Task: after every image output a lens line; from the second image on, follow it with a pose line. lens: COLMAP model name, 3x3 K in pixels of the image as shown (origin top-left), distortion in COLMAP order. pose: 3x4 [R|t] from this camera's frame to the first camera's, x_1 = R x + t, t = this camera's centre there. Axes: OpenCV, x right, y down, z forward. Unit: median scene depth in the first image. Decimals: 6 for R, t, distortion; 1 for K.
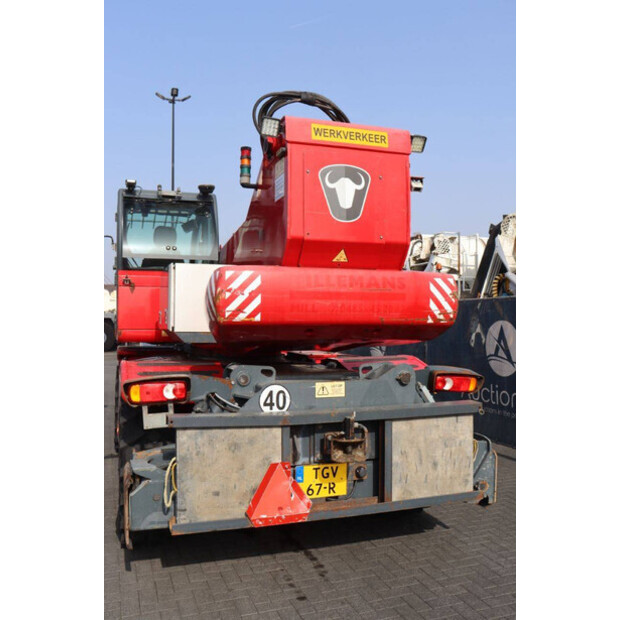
lens RADIAL K [[565.0, 0, 310.0], [0, 565.0, 310.0], [0, 0, 1]] dist [-0.123697, 0.159192]
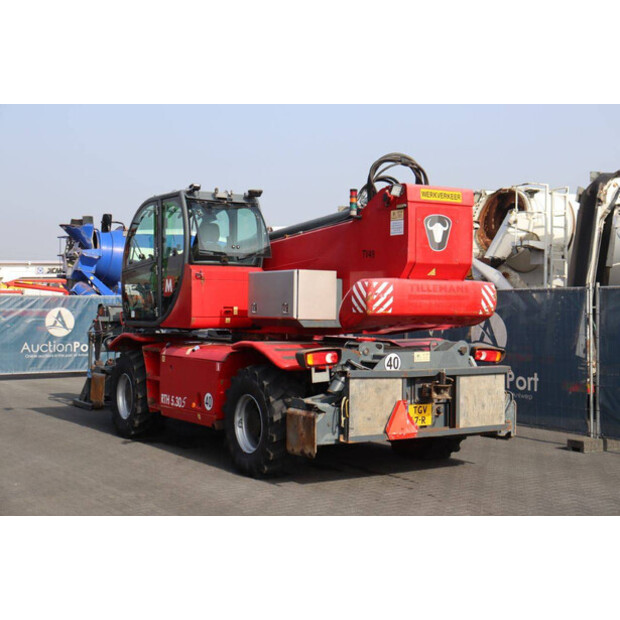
lens RADIAL K [[873.7, 0, 310.0], [0, 873.7, 310.0], [0, 0, 1]] dist [0.079293, 0.036591]
pose [[0.972511, 0.006999, 0.232753, -0.841004], [-0.013497, 0.999562, 0.026335, -0.048422], [-0.232467, -0.028753, 0.972179, -1.295764]]
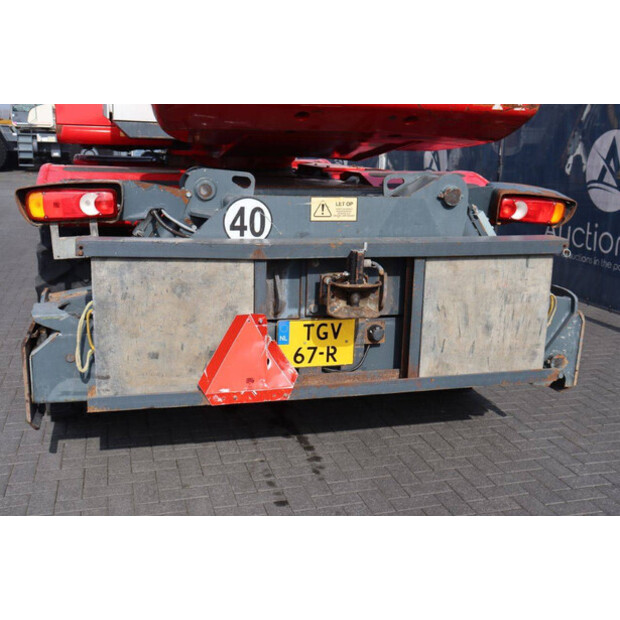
lens RADIAL K [[701.7, 0, 314.8], [0, 701.7, 294.0], [0, 0, 1]] dist [-0.077184, 0.314073]
pose [[0.997521, 0.039176, -0.058459, 0.066059], [-0.024658, 0.972629, 0.231050, 0.049874], [0.065911, -0.229035, 0.971184, 0.183860]]
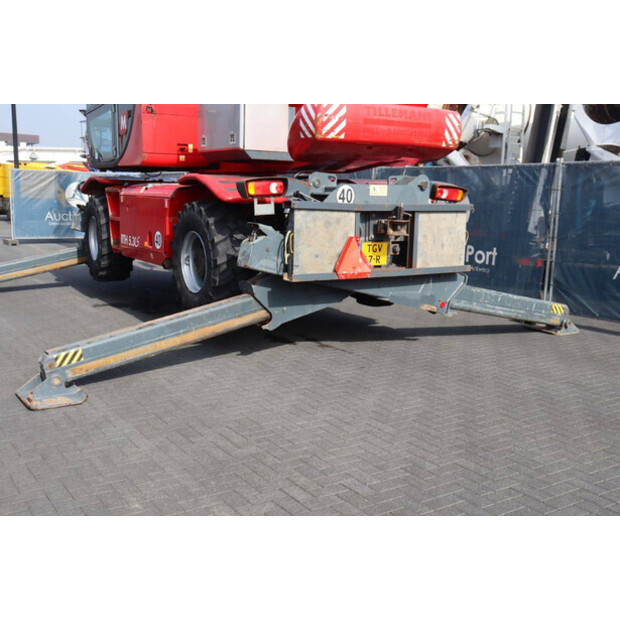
lens RADIAL K [[751.3, 0, 310.0], [0, 751.3, 310.0], [0, 0, 1]] dist [-0.146994, 0.021728]
pose [[0.969562, -0.021566, 0.243893, -0.604028], [-0.024626, 0.982473, 0.184773, 0.094729], [-0.243603, -0.185155, 0.952037, -0.816216]]
